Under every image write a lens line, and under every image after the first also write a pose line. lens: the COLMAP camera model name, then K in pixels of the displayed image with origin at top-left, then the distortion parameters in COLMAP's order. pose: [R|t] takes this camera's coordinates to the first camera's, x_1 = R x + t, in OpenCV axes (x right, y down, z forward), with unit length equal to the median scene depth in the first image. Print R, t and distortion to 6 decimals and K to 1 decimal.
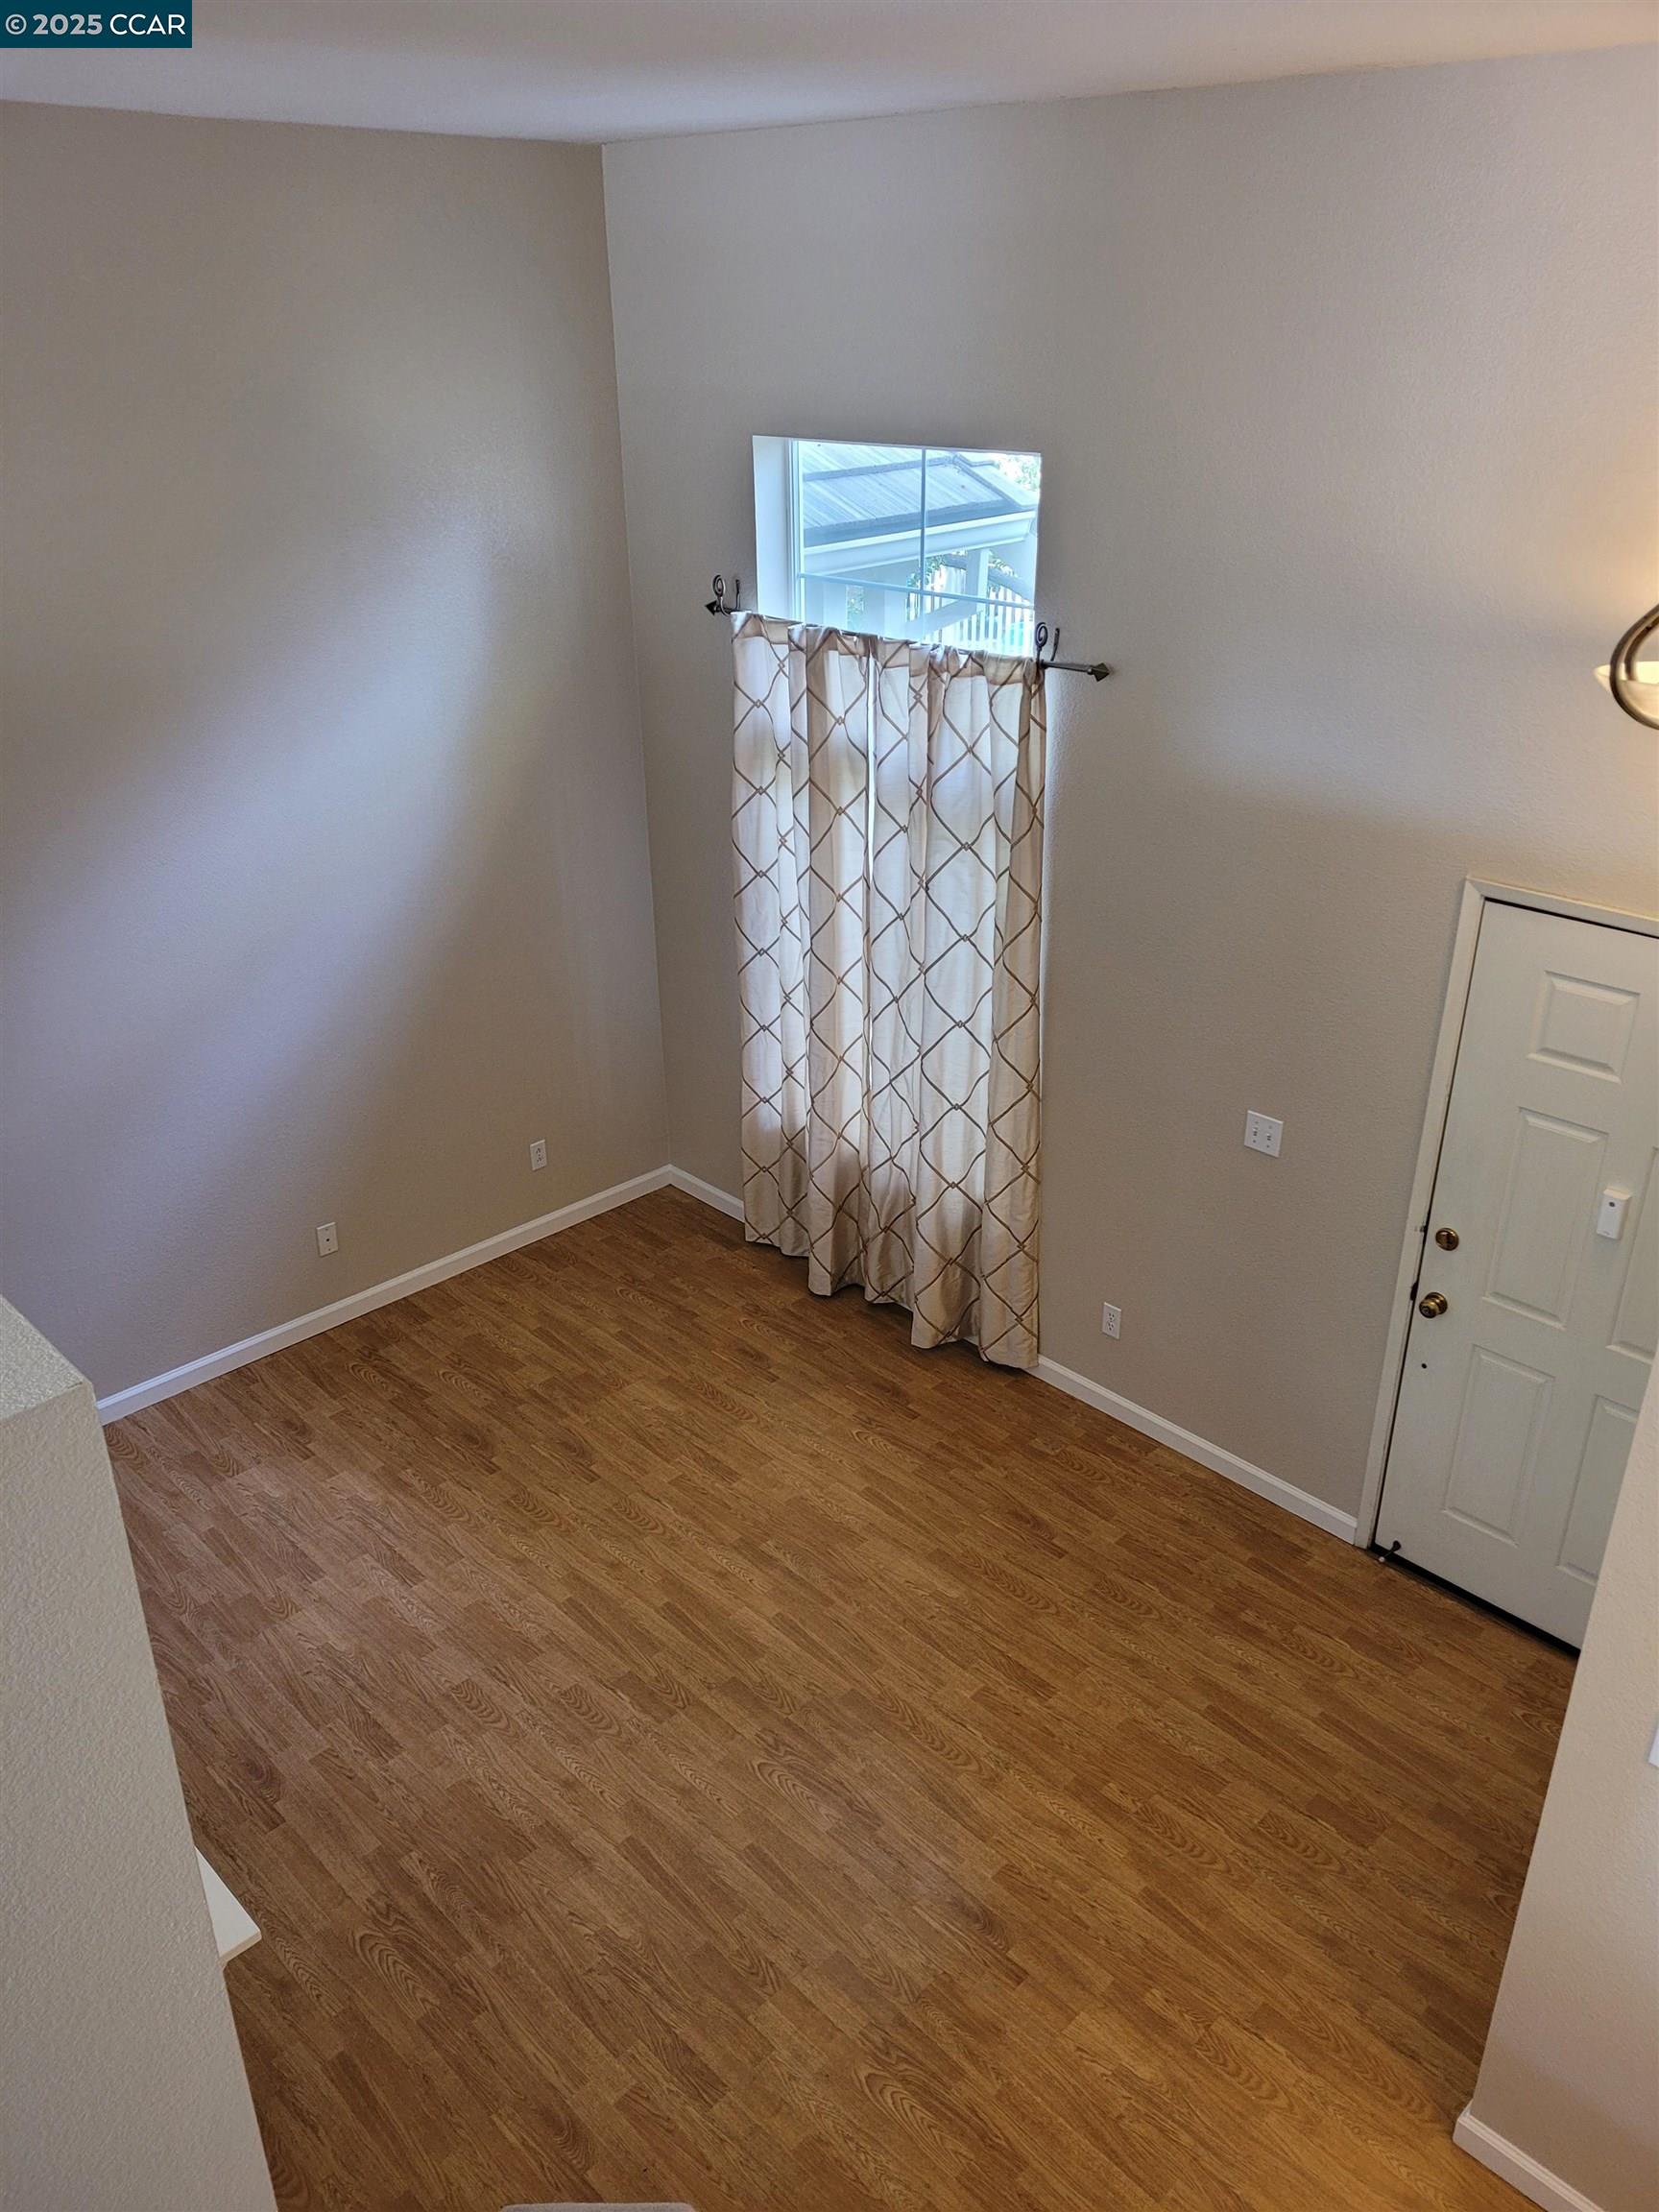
lens RADIAL K [[1652.6, 0, 835.5], [0, 1652.6, 1140.0], [0, 0, 1]] dist [0.060167, -0.044321]
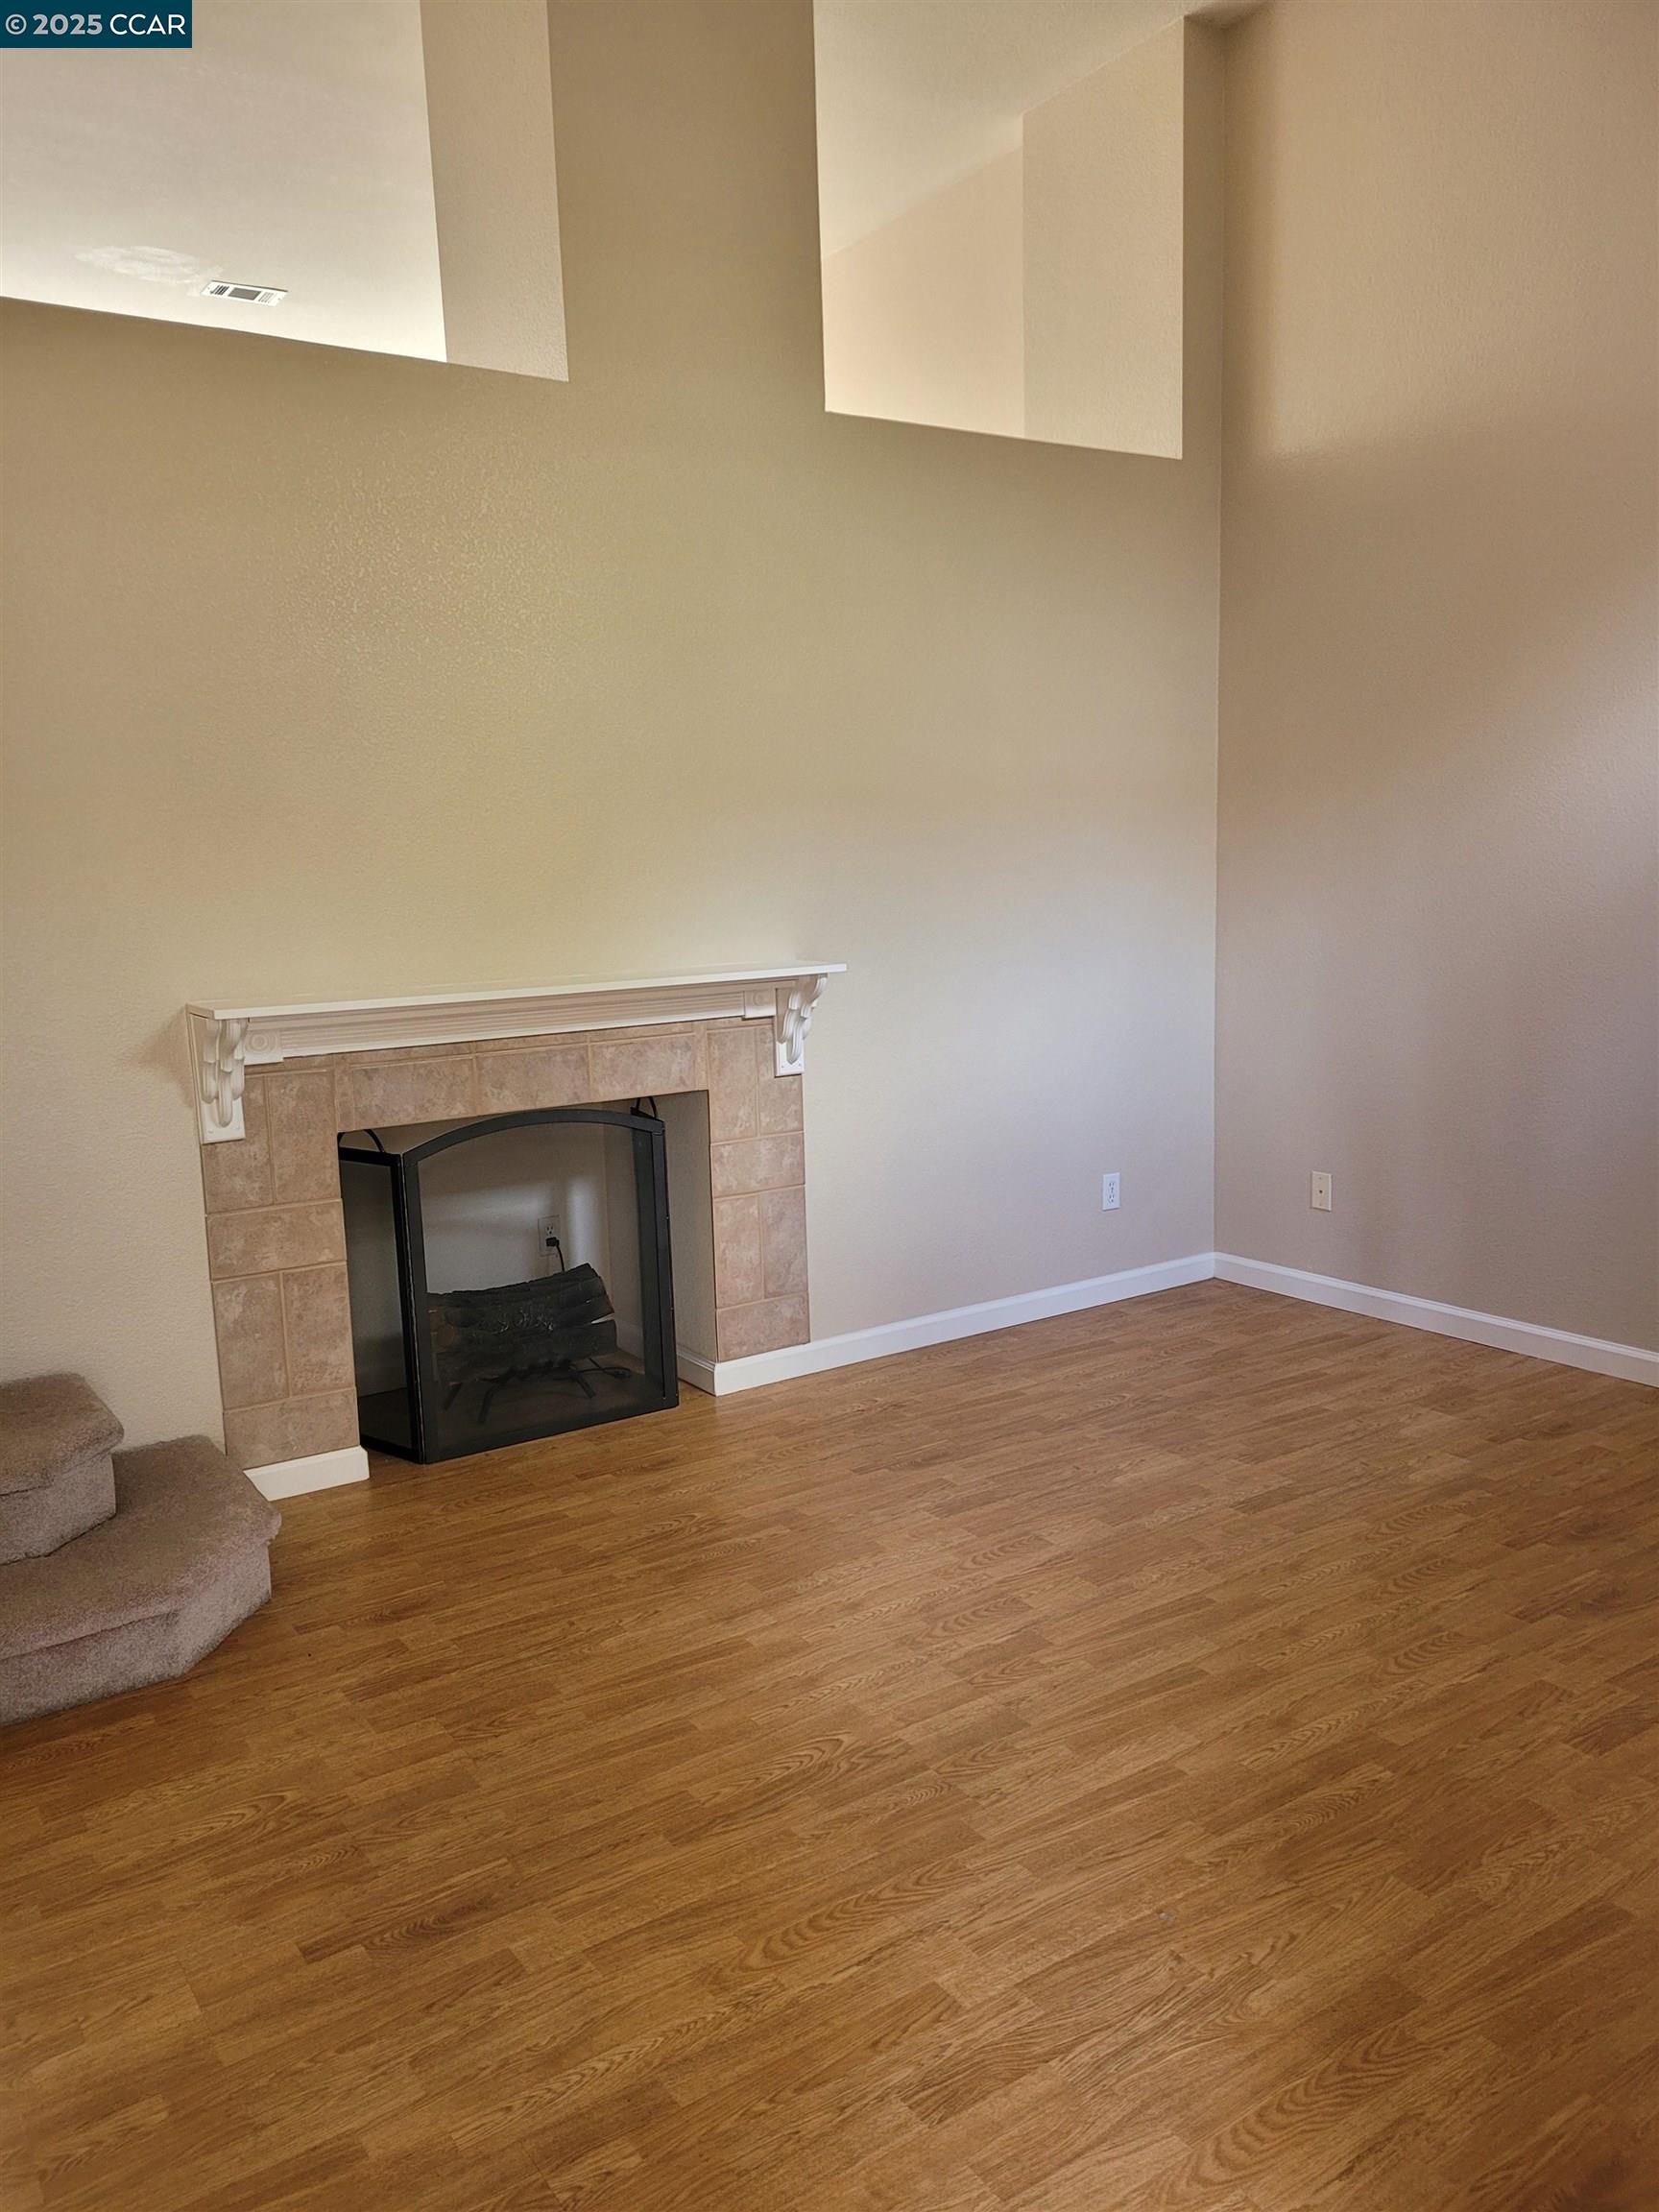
lens RADIAL K [[1652.6, 0, 842.0], [0, 1652.6, 1119.4], [0, 0, 1]] dist [0.060167, -0.044321]
pose [[-0.175730, 0.165799, -0.970376, 0.490593], [-0.402644, 0.887390, 0.224536, 0.019550], [0.898330, 0.430174, -0.089183, 0.880915]]
